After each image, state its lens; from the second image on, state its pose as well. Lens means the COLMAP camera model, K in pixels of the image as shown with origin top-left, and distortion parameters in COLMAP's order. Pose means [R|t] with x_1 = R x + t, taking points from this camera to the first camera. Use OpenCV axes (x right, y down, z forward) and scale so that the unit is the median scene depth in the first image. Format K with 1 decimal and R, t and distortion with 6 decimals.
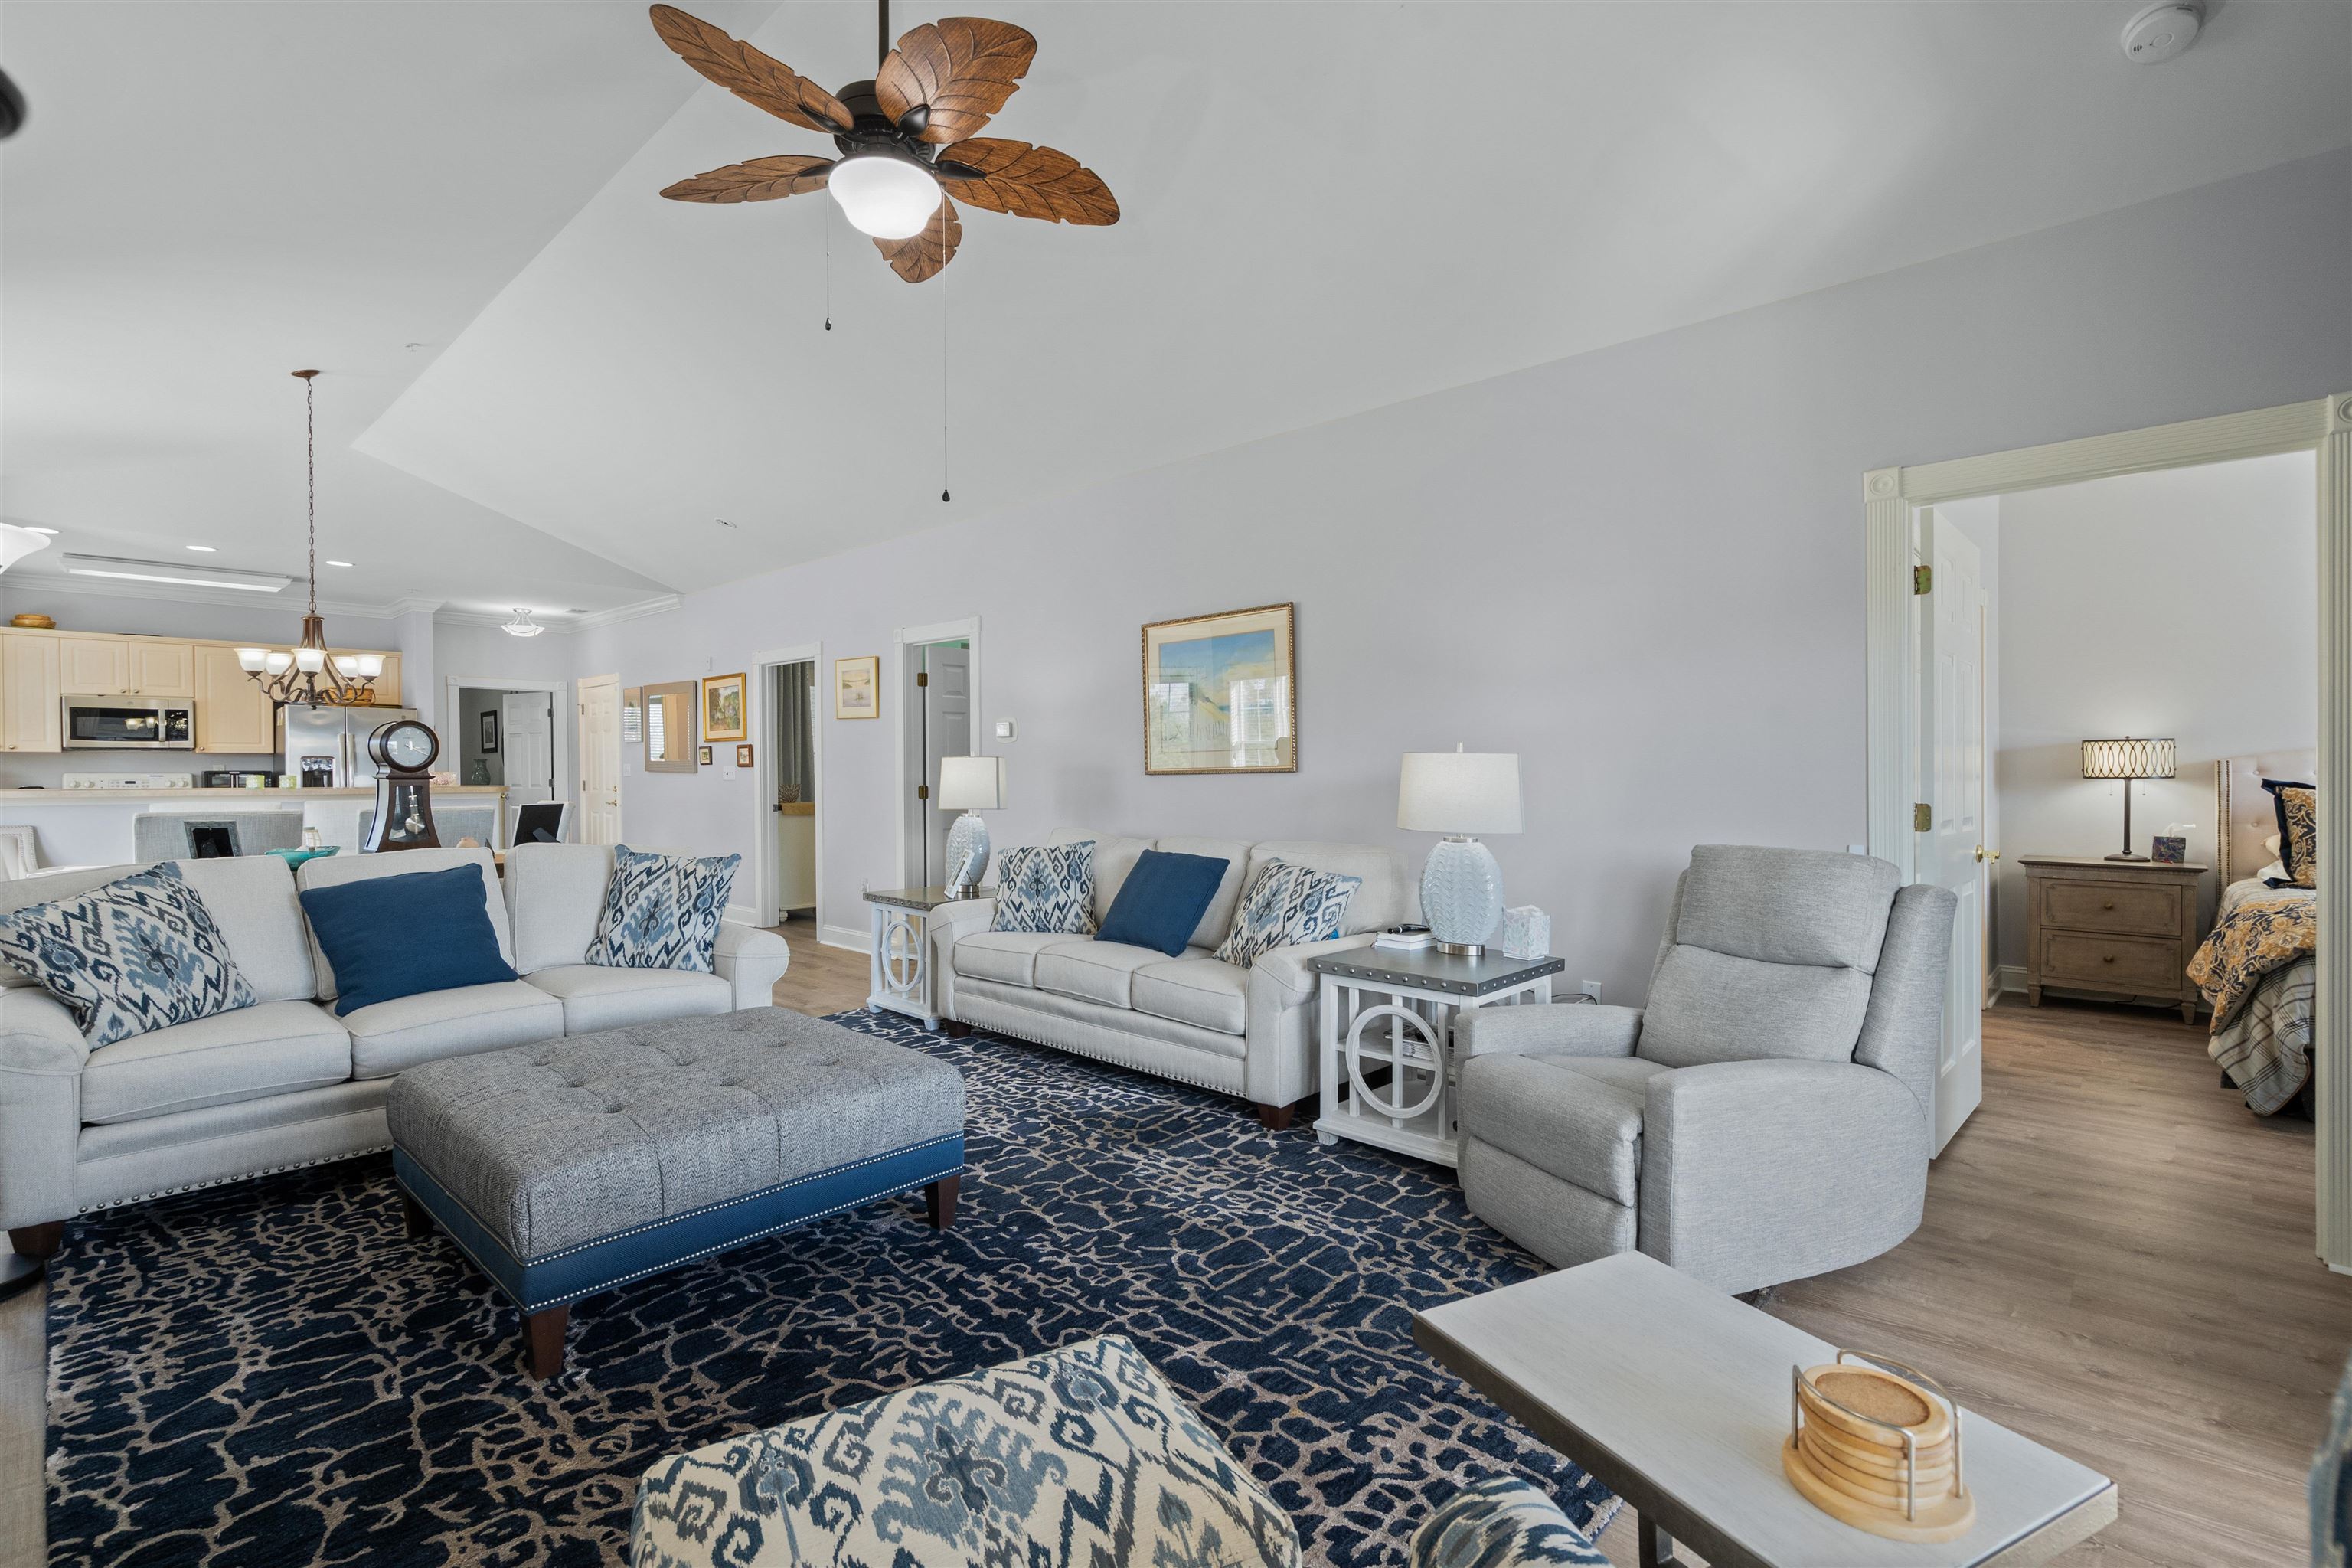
lens RADIAL K [[1064.6, 0, 1199.4], [0, 1064.6, 777.7], [0, 0, 1]] dist [-0.005772, 0.000932]
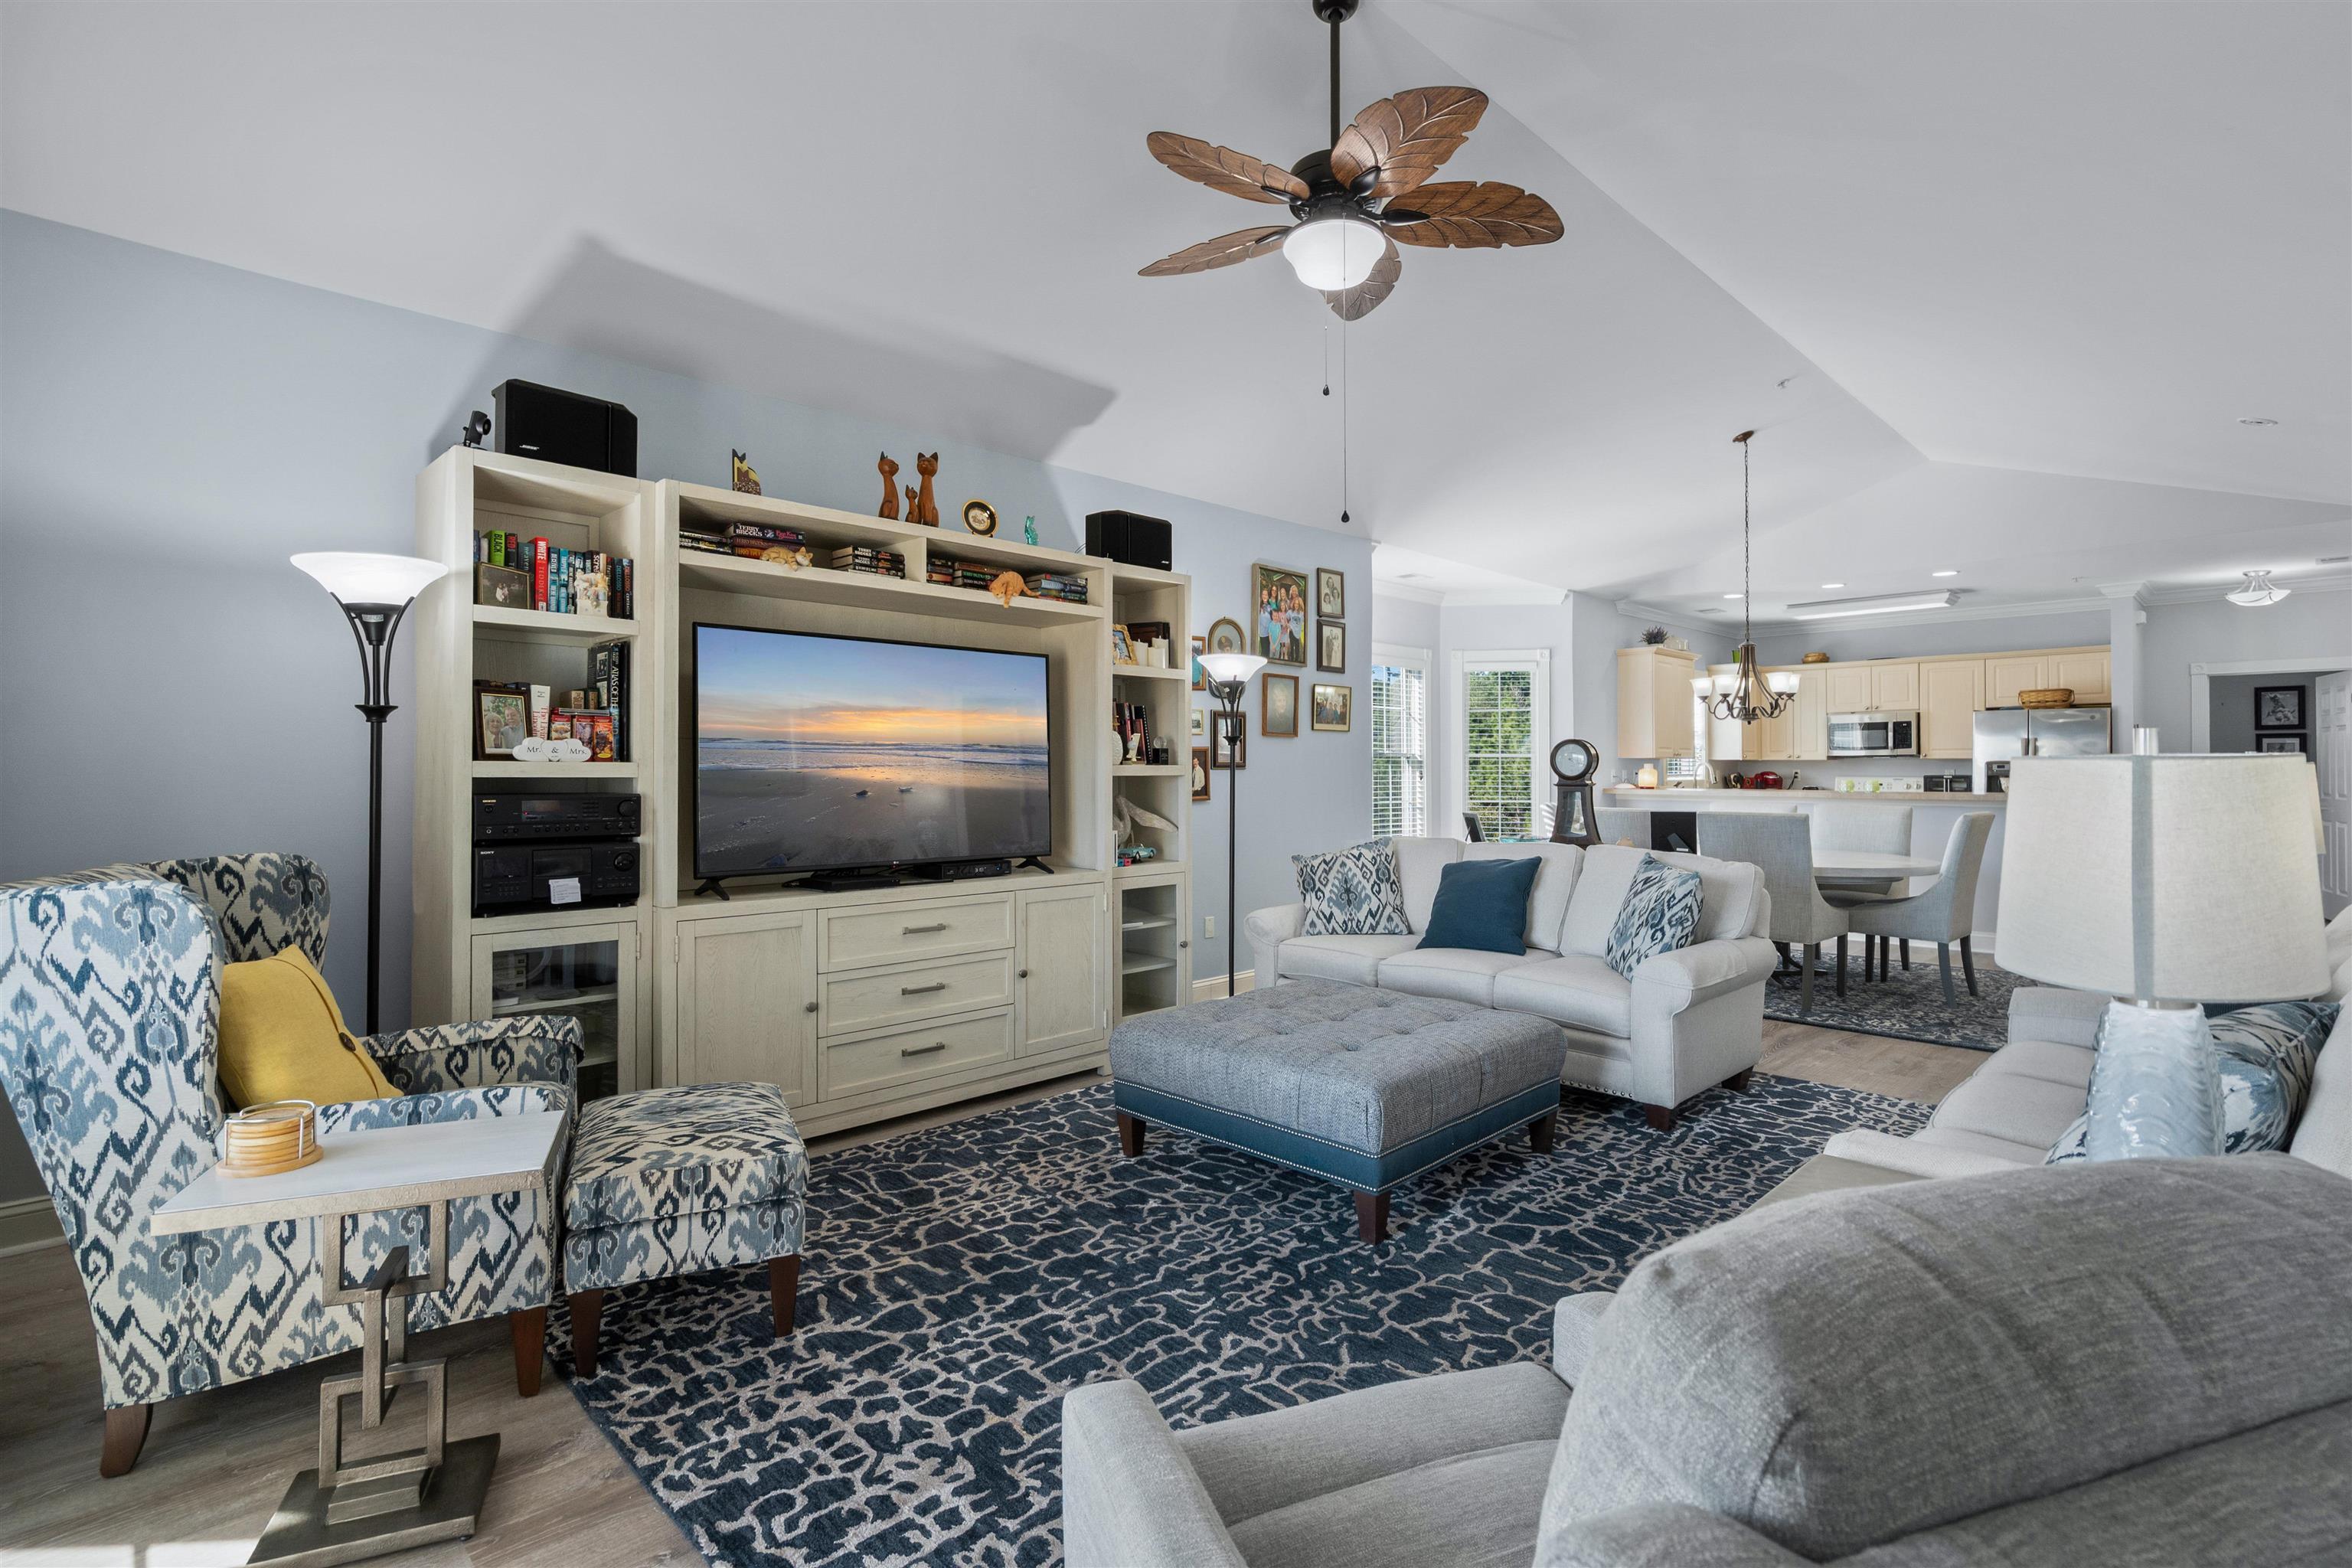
lens RADIAL K [[1133.1, 0, 1185.5], [0, 1133.1, 770.1], [0, 0, 1]] dist [-0.004233, 0.000495]
pose [[-0.051369, 0.000498, -0.998680, 0.788730], [-0.008182, 0.999966, 0.000920, -0.018911], [0.998646, 0.008218, -0.051363, 0.836156]]
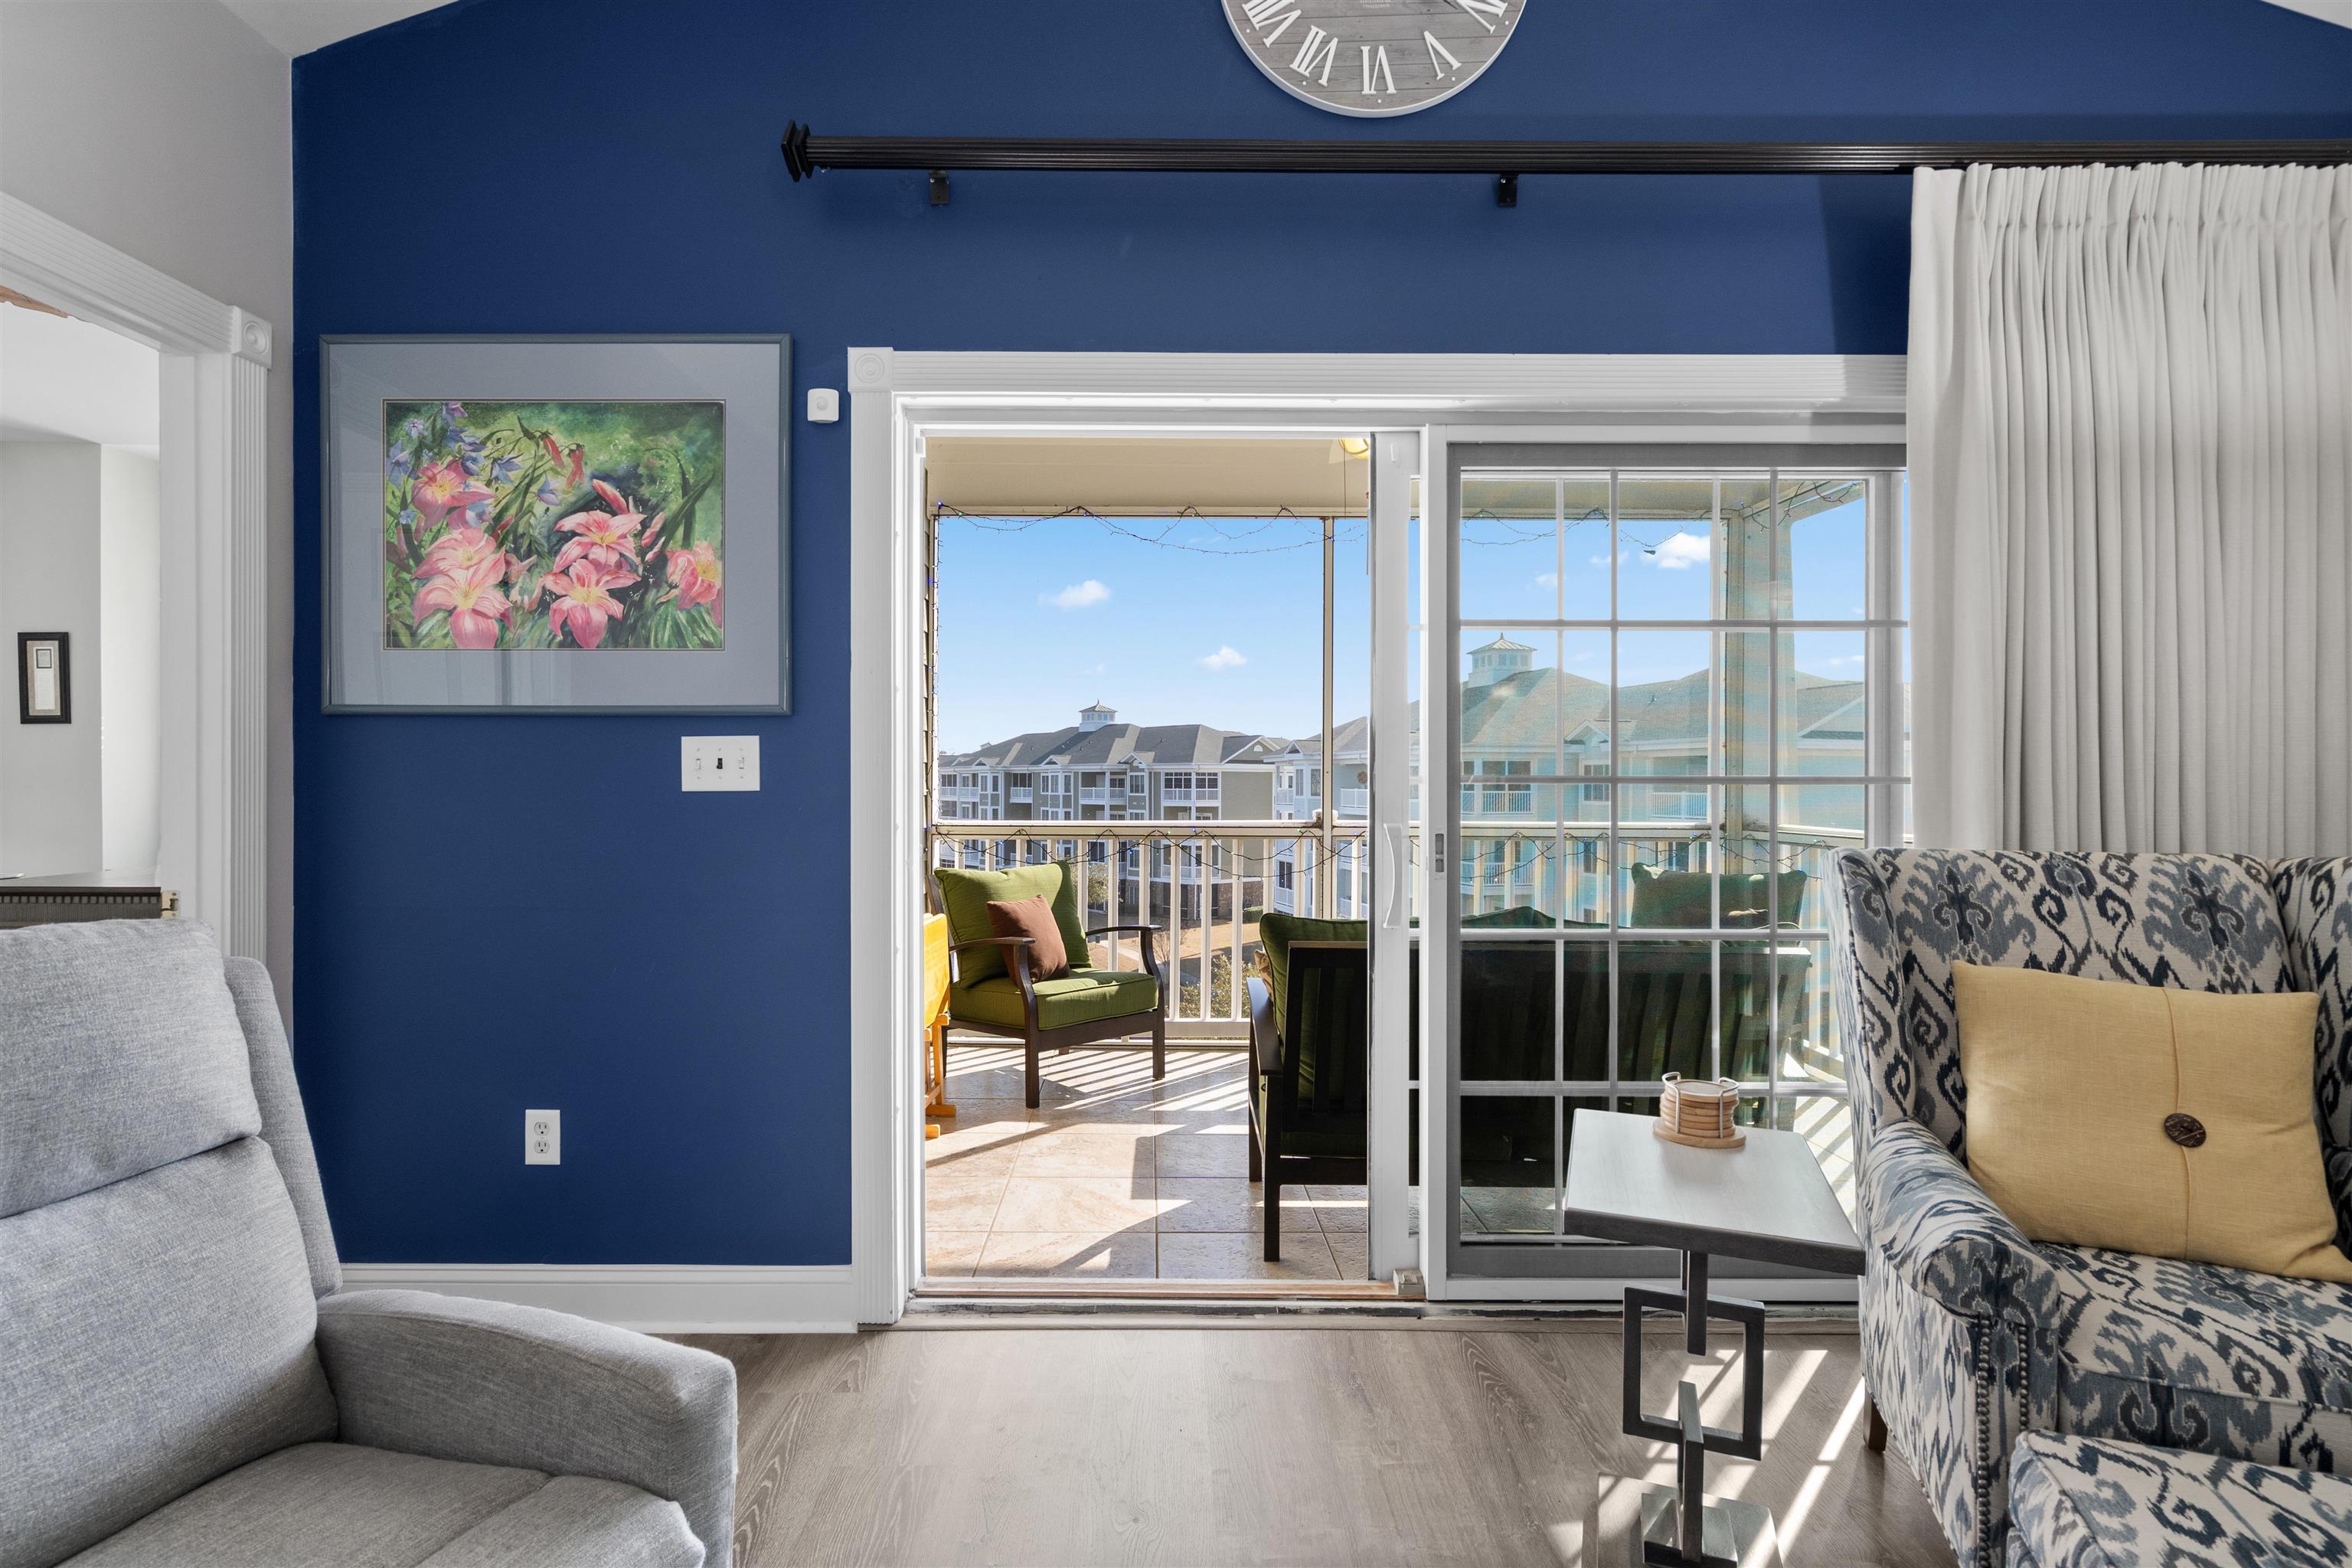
lens RADIAL K [[1154.8, 0, 1169.2], [0, 1154.8, 790.4], [0, 0, 1]] dist [0.001171, 0.000473]
pose [[-0.673817, -0.004748, 0.738883, -0.076343], [0.004964, 0.999928, 0.010952, 0.009925], [-0.738881, 0.011047, -0.673745, 0.934855]]
